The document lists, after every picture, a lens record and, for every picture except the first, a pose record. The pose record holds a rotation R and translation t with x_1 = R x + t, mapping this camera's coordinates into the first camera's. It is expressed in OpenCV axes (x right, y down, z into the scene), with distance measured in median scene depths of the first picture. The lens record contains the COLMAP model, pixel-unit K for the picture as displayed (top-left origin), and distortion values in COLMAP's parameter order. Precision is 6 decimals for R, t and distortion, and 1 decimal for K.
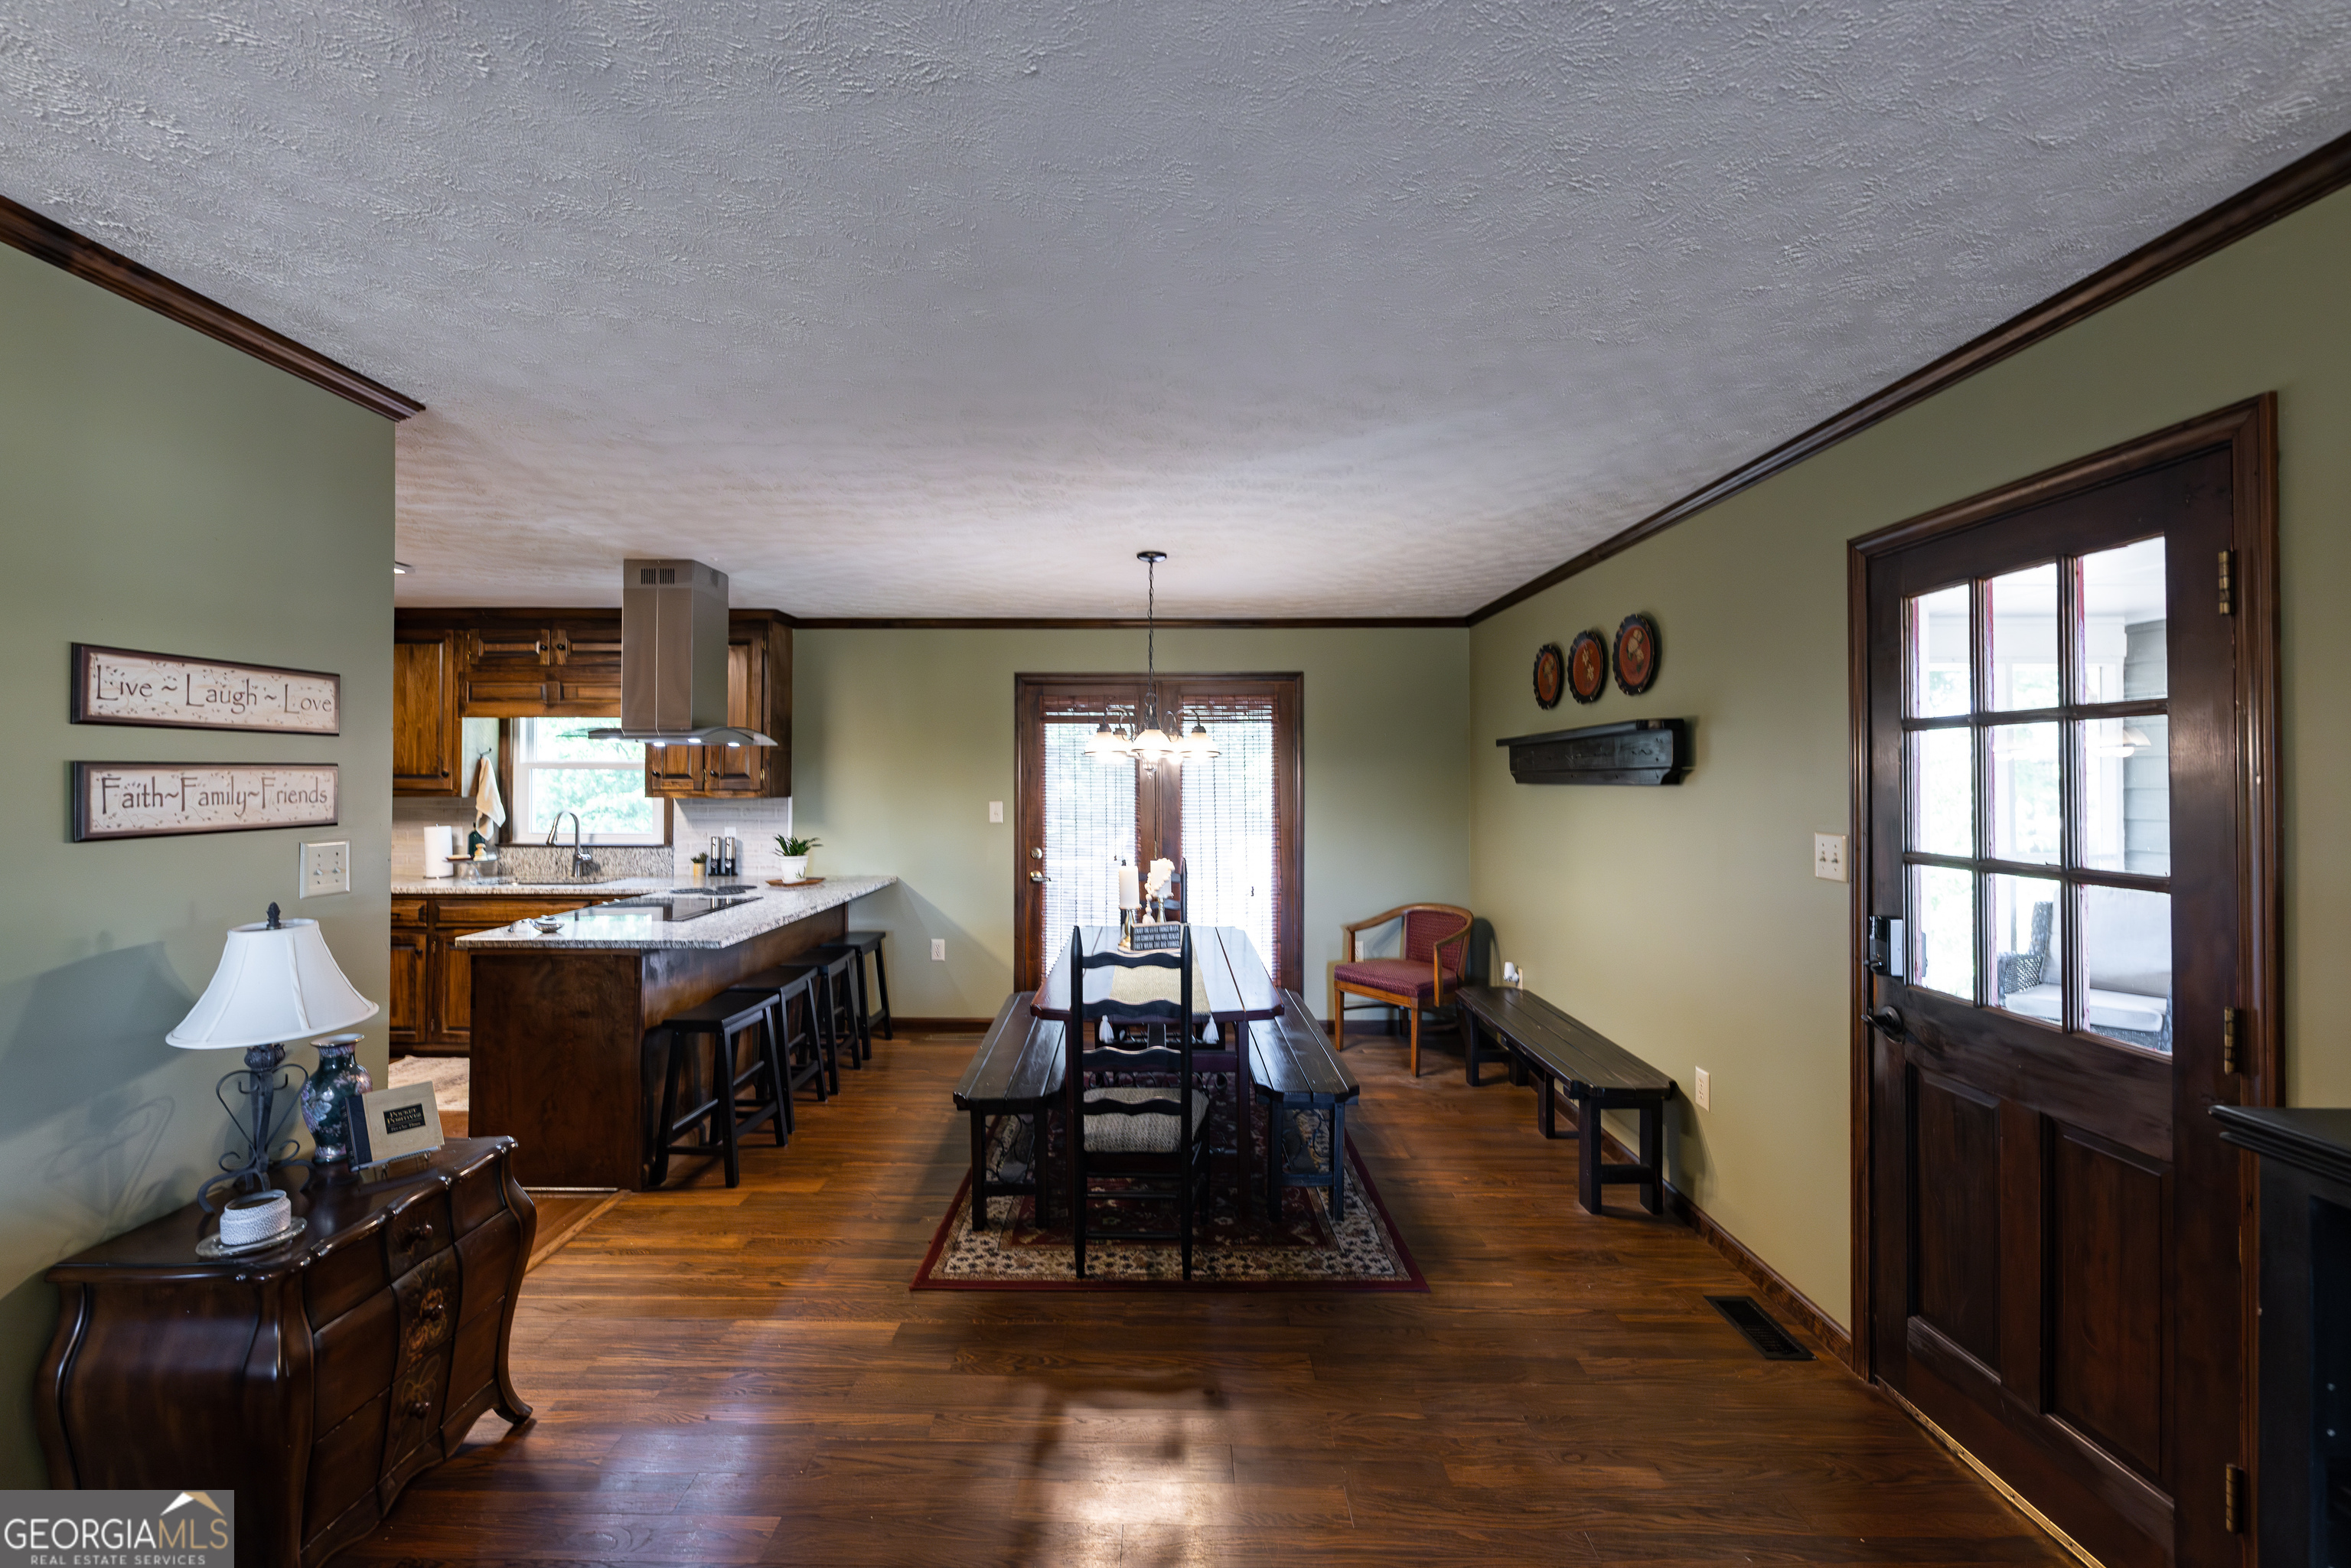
lens RADIAL K [[946.5, 0, 1163.2], [0, 946.5, 769.2], [0, 0, 1]] dist [-0.003925, -0.000441]
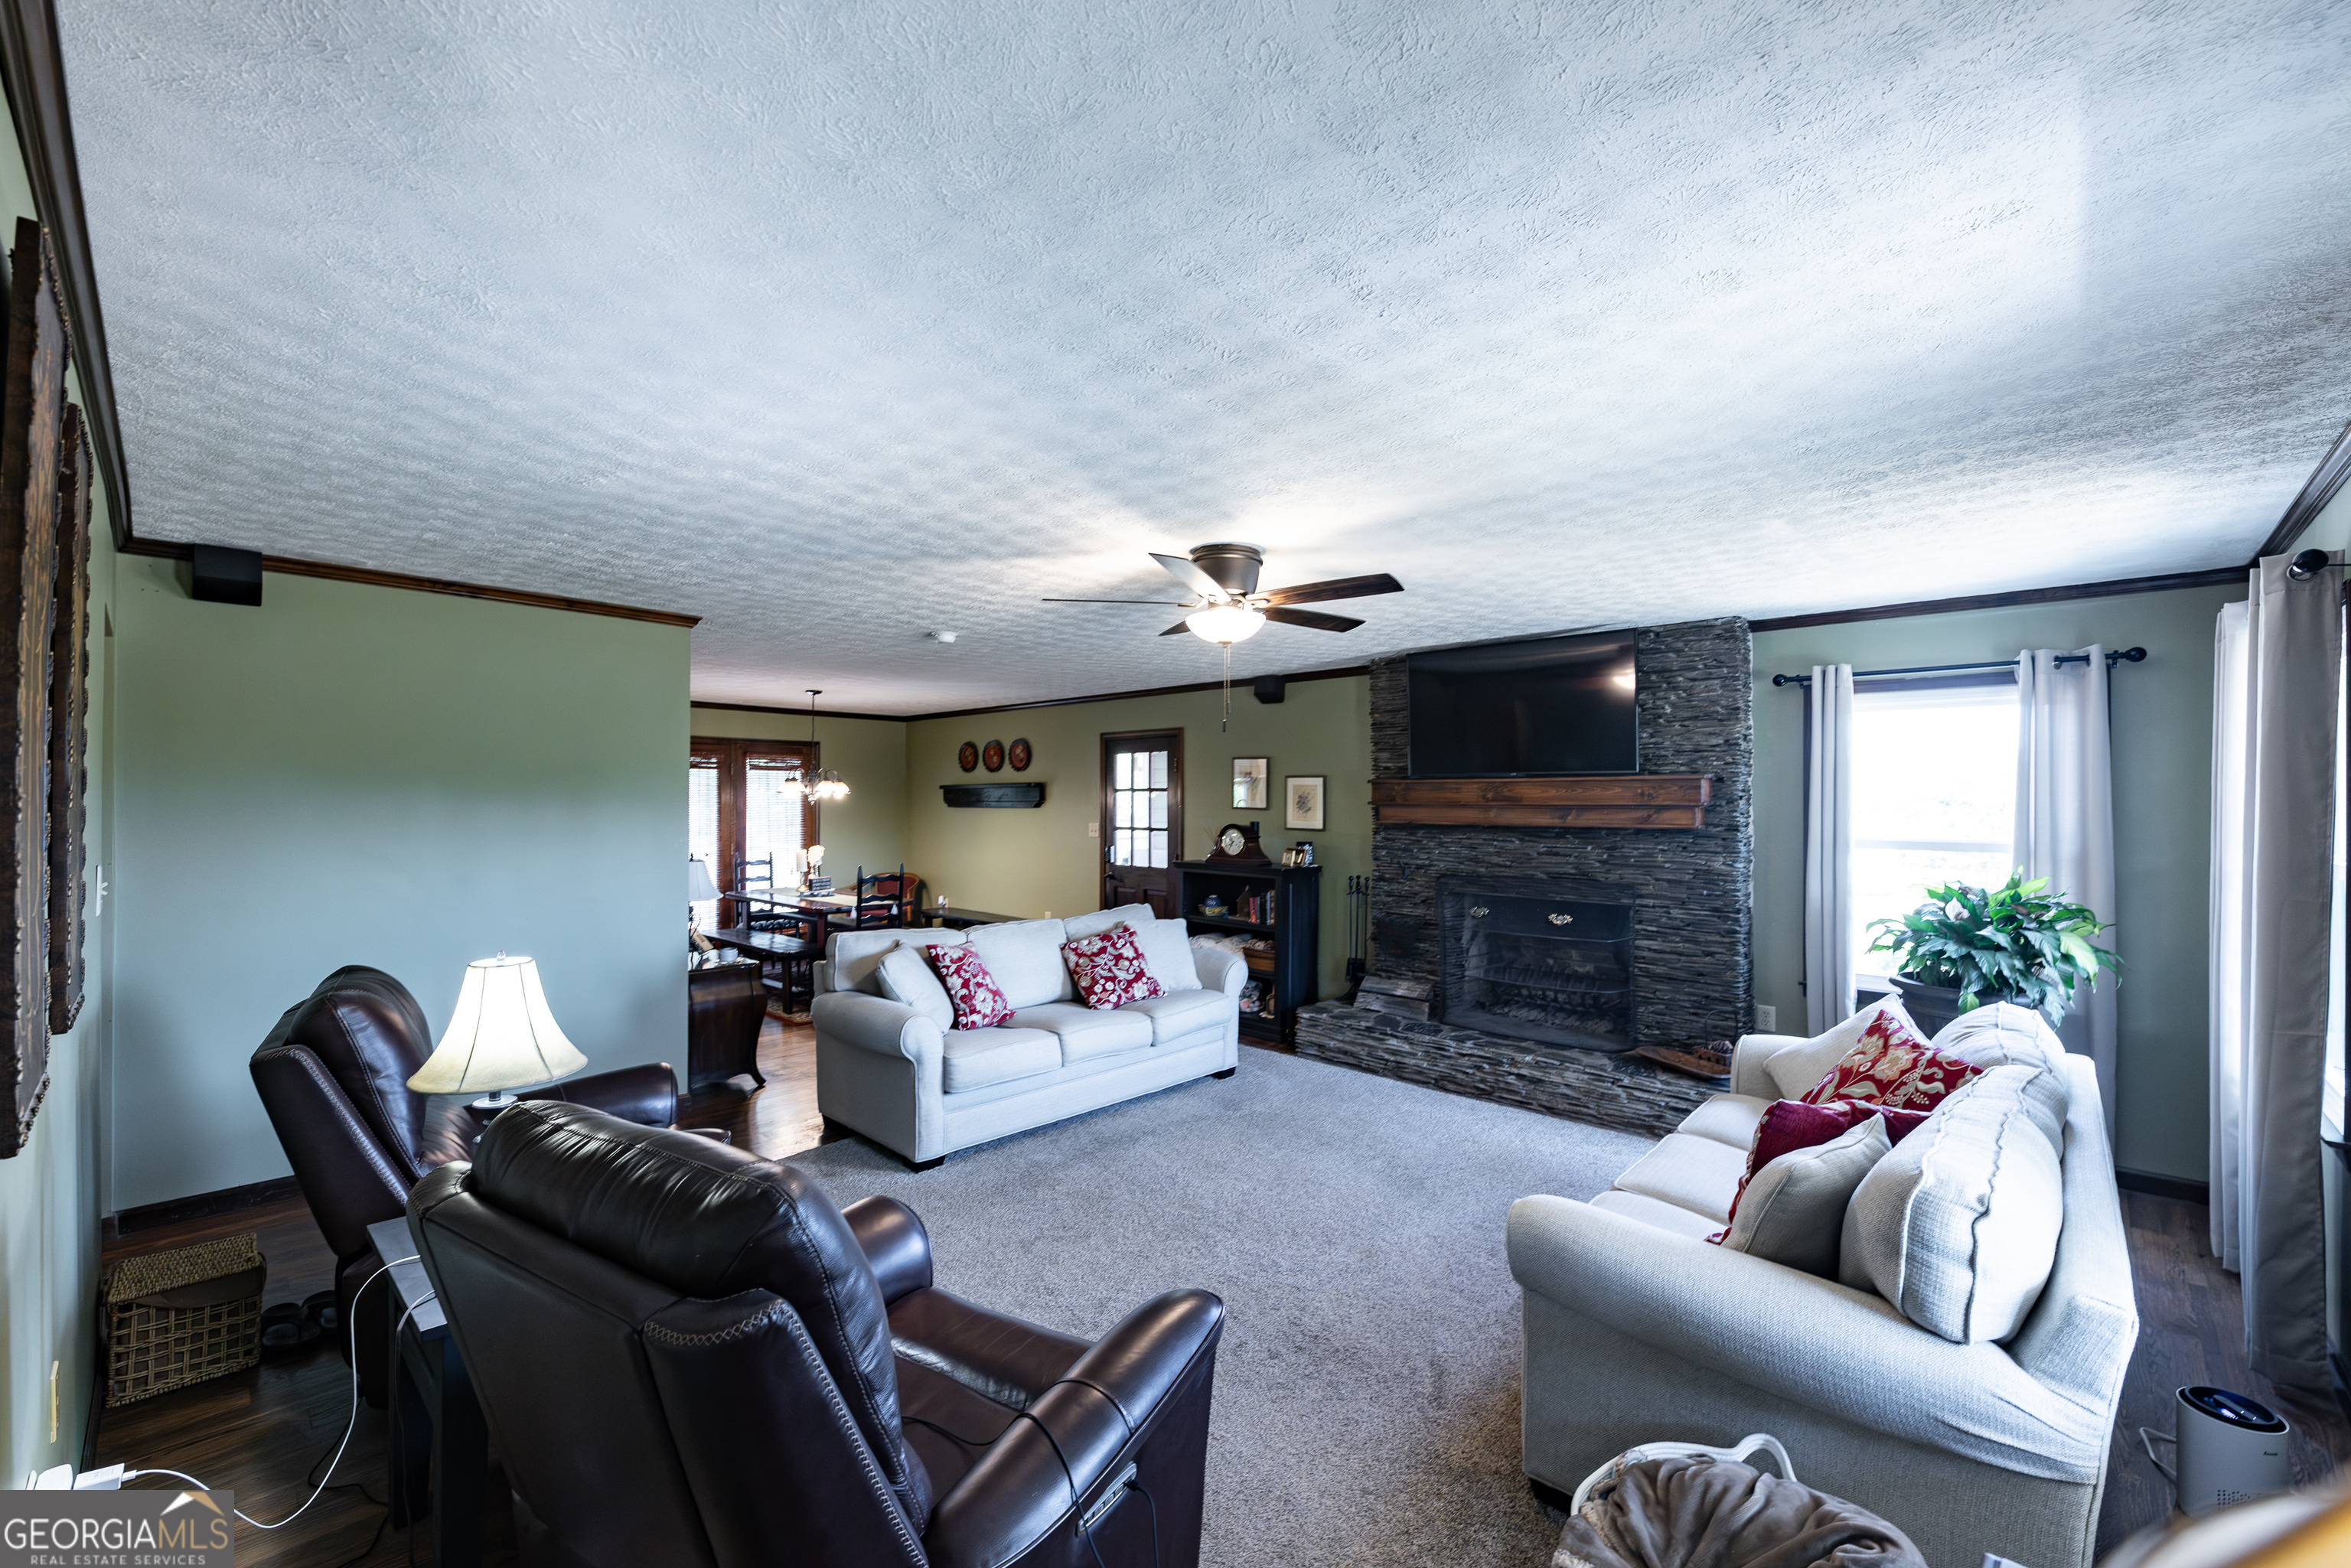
lens RADIAL K [[946.5, 0, 1170.2], [0, 946.5, 795.8], [0, 0, 1]] dist [-0.003925, -0.000441]
pose [[0.685543, 0.007787, 0.727990, -1.222368], [-0.011079, 0.999939, -0.000263, -0.020128], [-0.727948, -0.007885, 0.685587, -1.167009]]
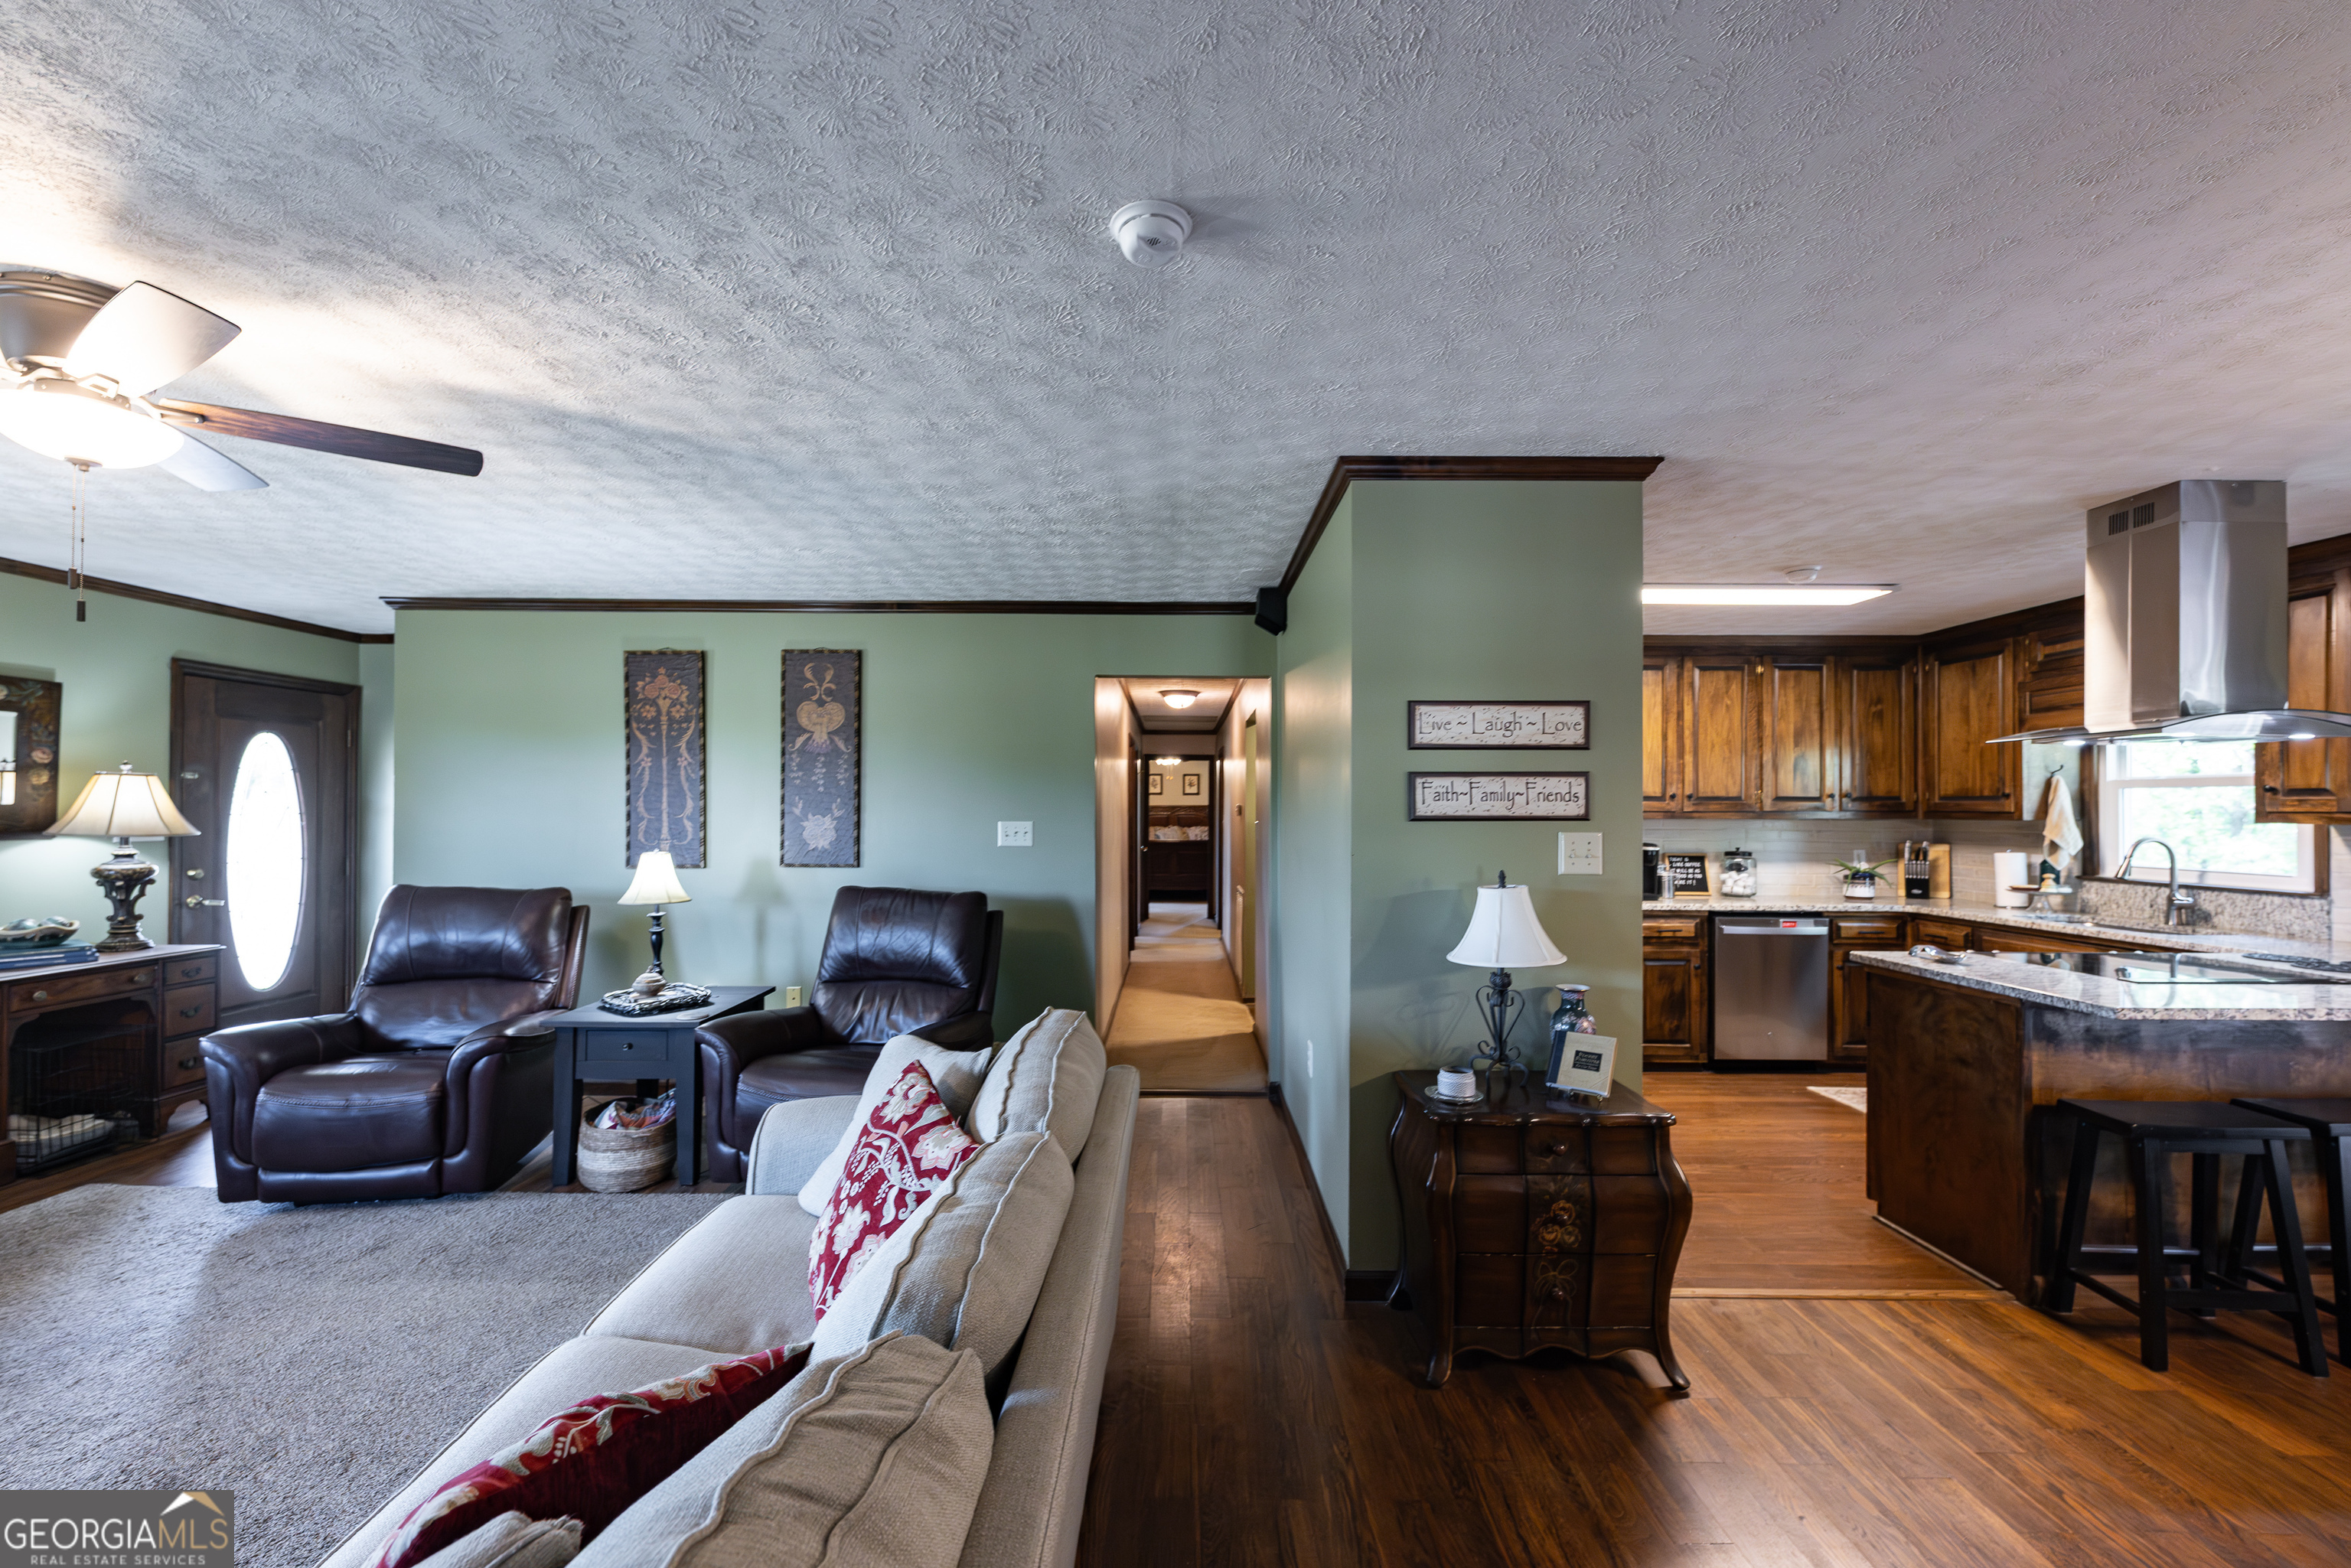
lens RADIAL K [[946.5, 0, 1168.3], [0, 946.5, 803.3], [0, 0, 1]] dist [-0.003925, -0.000441]
pose [[-0.006884, -0.011664, -0.999908, 0.289201], [0.003429, 0.999926, -0.011687, 0.036585], [0.999970, -0.003509, -0.006843, 0.329059]]
